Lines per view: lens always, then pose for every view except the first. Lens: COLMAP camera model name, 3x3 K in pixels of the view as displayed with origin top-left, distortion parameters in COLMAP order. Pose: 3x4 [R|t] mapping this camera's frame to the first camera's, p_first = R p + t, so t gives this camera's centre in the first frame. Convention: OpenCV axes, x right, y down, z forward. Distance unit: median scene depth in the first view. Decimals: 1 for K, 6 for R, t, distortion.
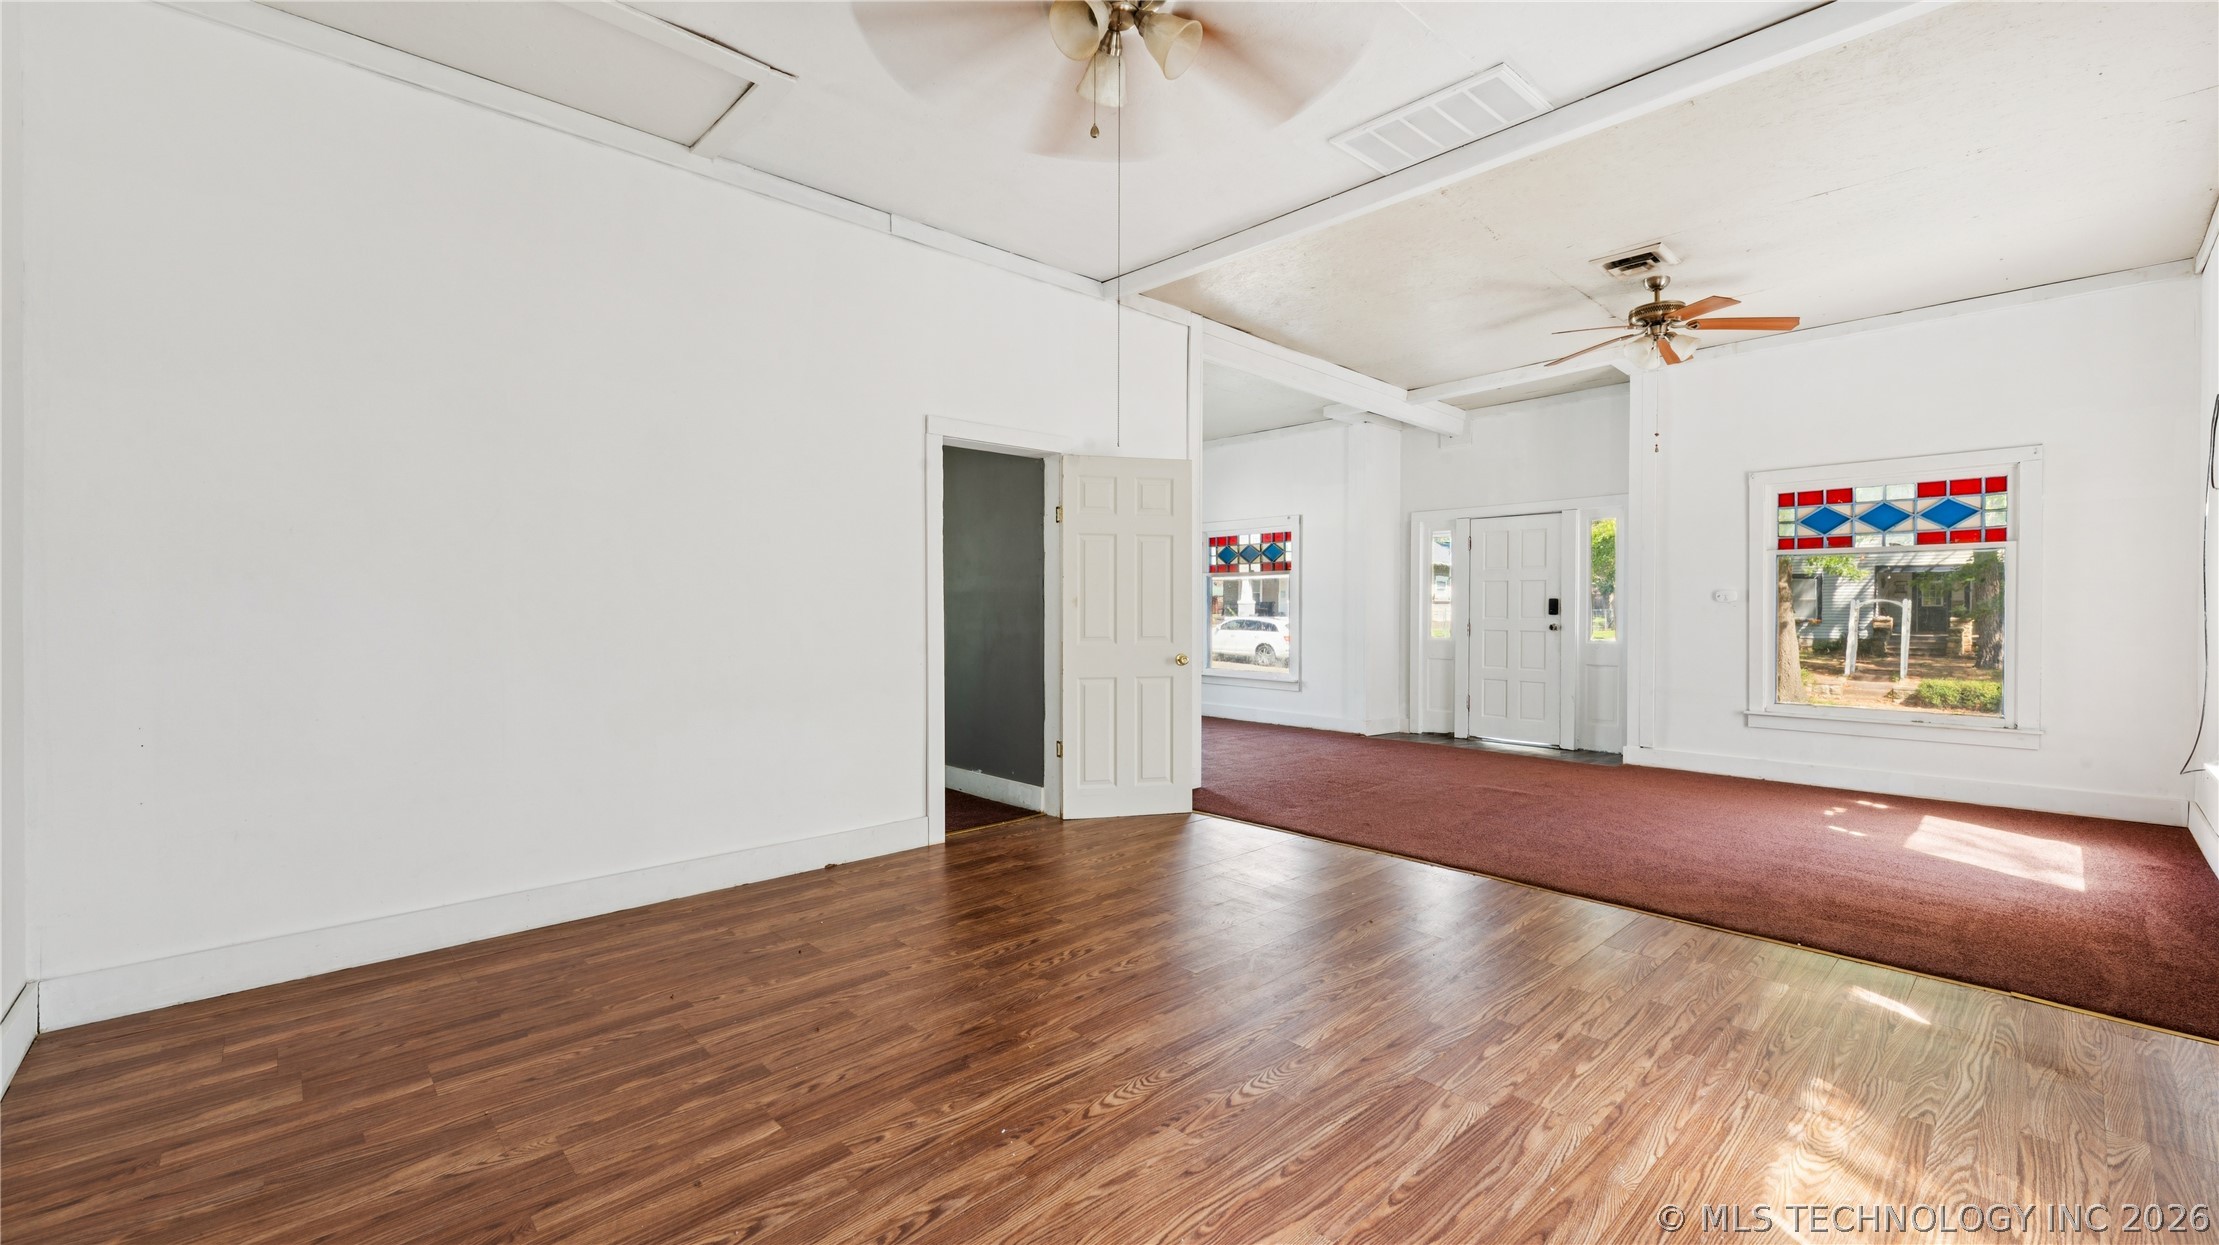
lens RADIAL K [[895.4, 0, 1115.2], [0, 895.4, 621.0], [0, 0, 1]] dist [0.003316, 0.000553]
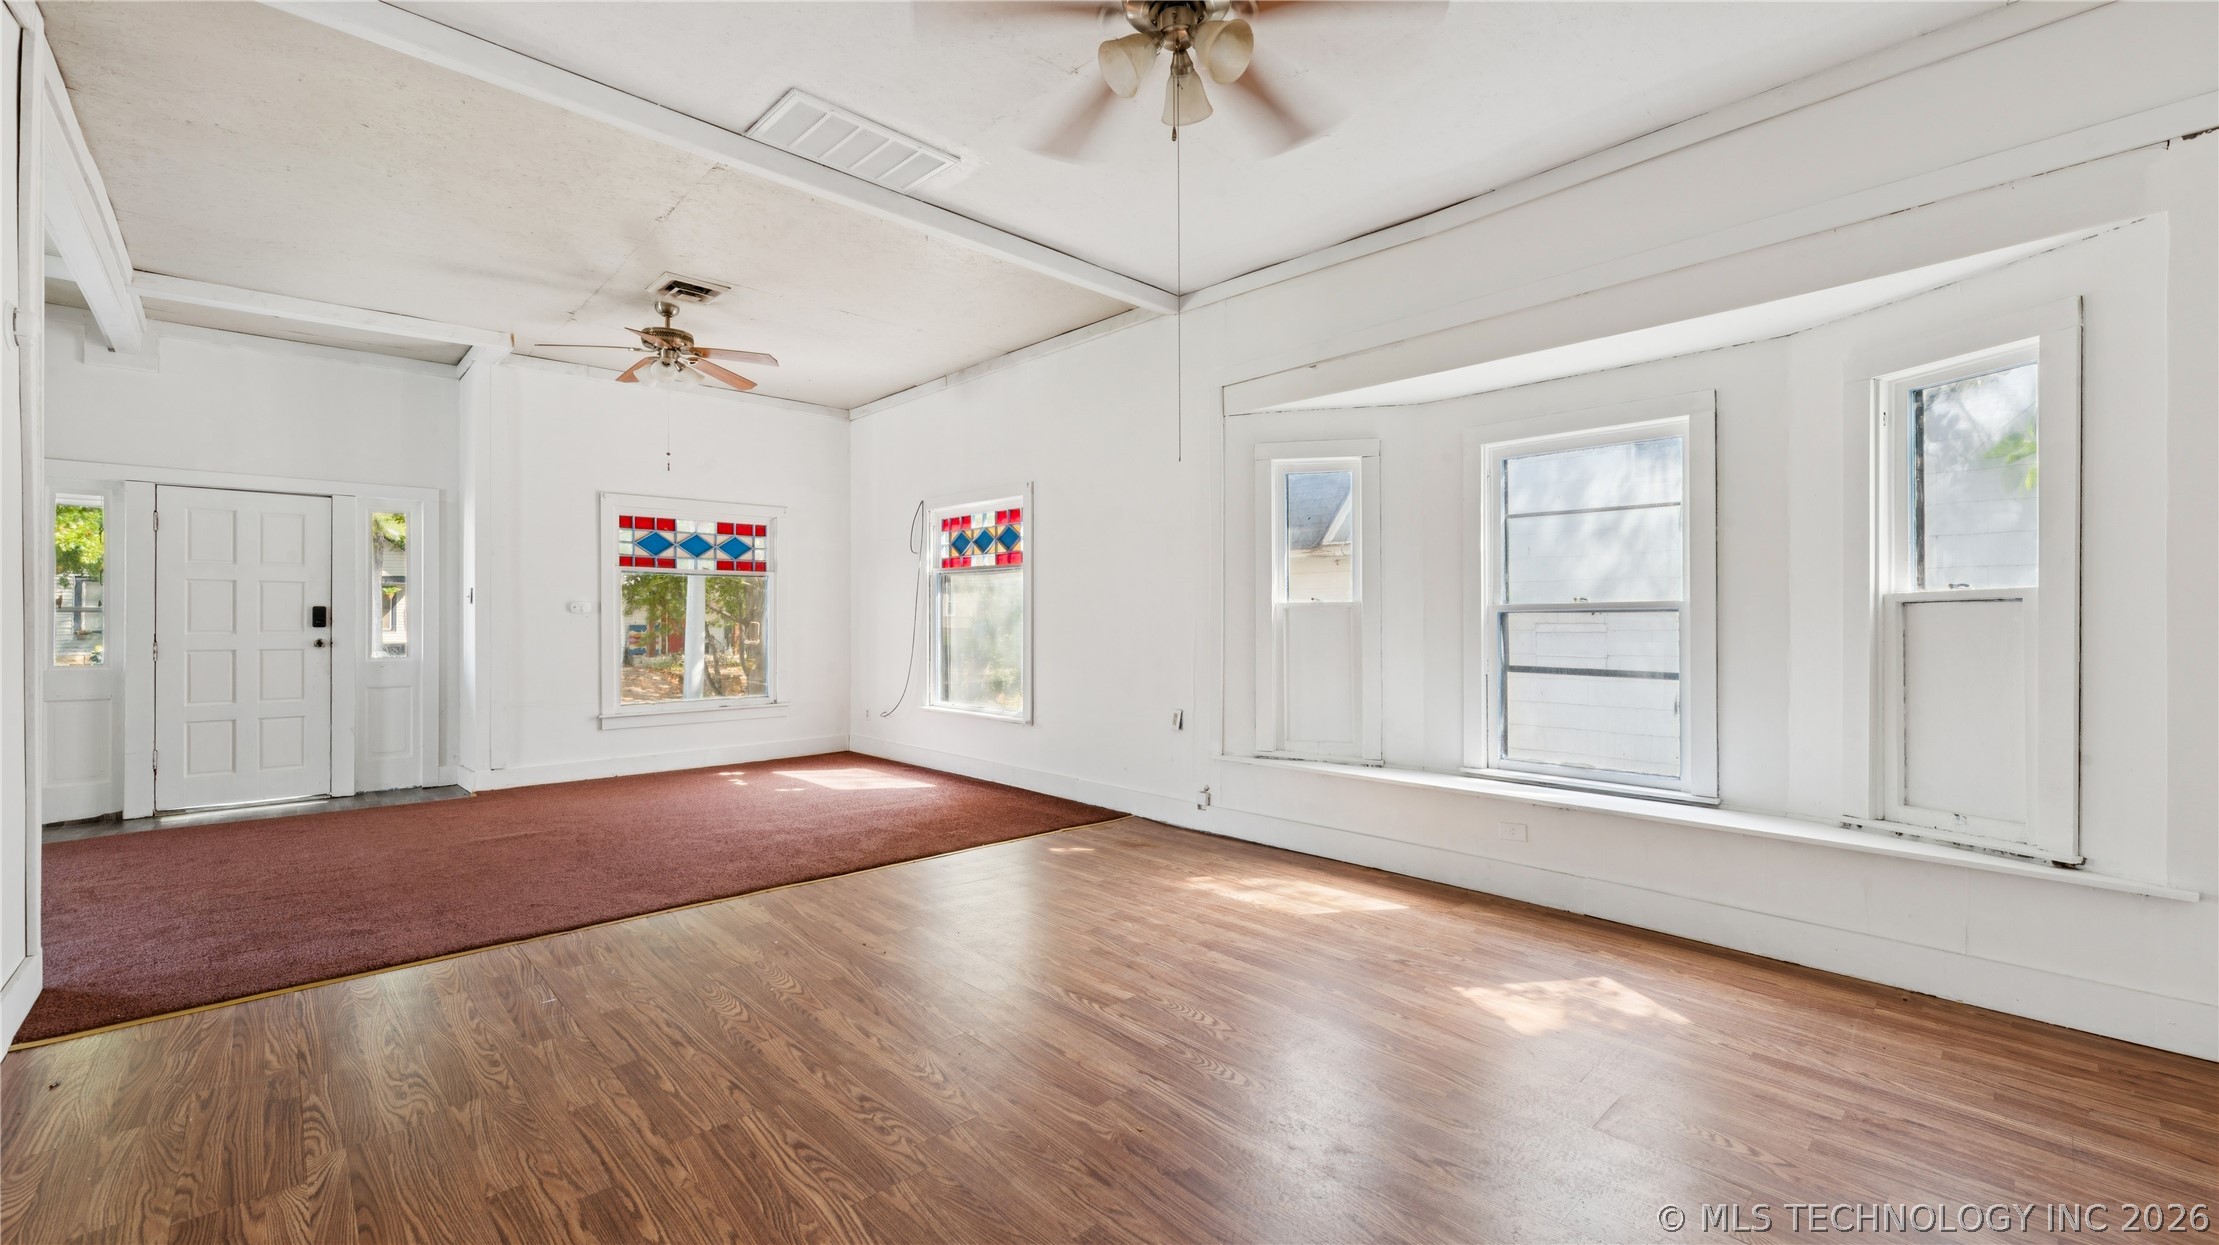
lens RADIAL K [[895.4, 0, 1113.6], [0, 895.4, 622.0], [0, 0, 1]] dist [0.003316, 0.000553]
pose [[0.002893, -0.003008, 0.999991, -0.405646], [0.014488, 0.999891, 0.002966, -0.005450], [-0.999891, 0.014479, 0.002936, 0.434382]]
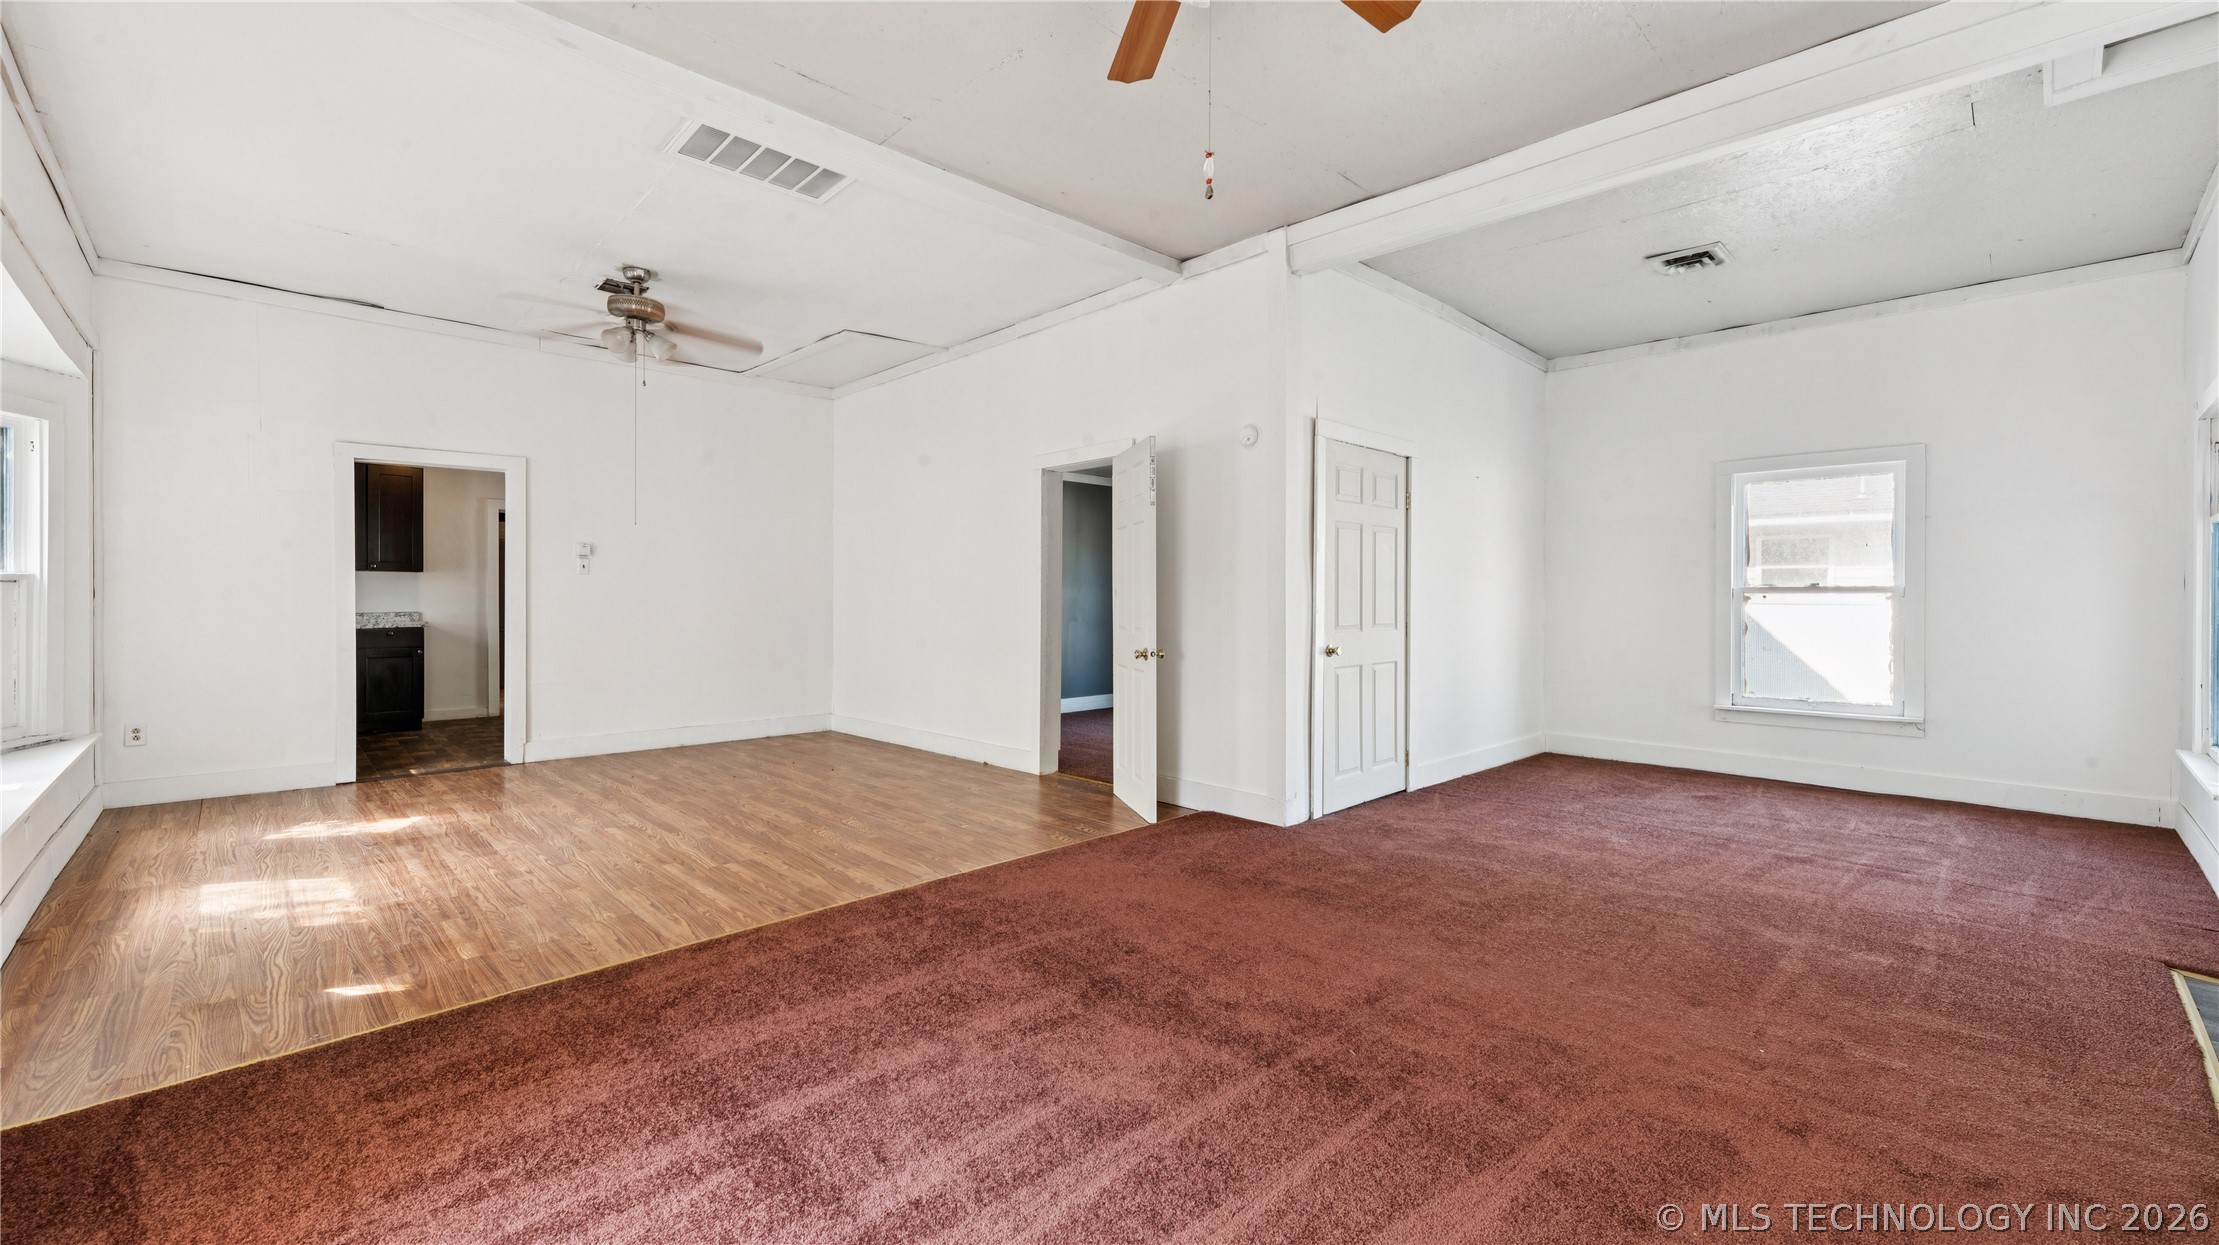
lens RADIAL K [[895.4, 0, 1129.7], [0, 895.4, 607.4], [0, 0, 1]] dist [0.003316, 0.000553]
pose [[0.026903, 0.005365, -0.999624, 0.909904], [-0.014168, 0.999887, 0.004986, -0.007650], [0.999538, 0.014029, 0.026976, 0.874255]]
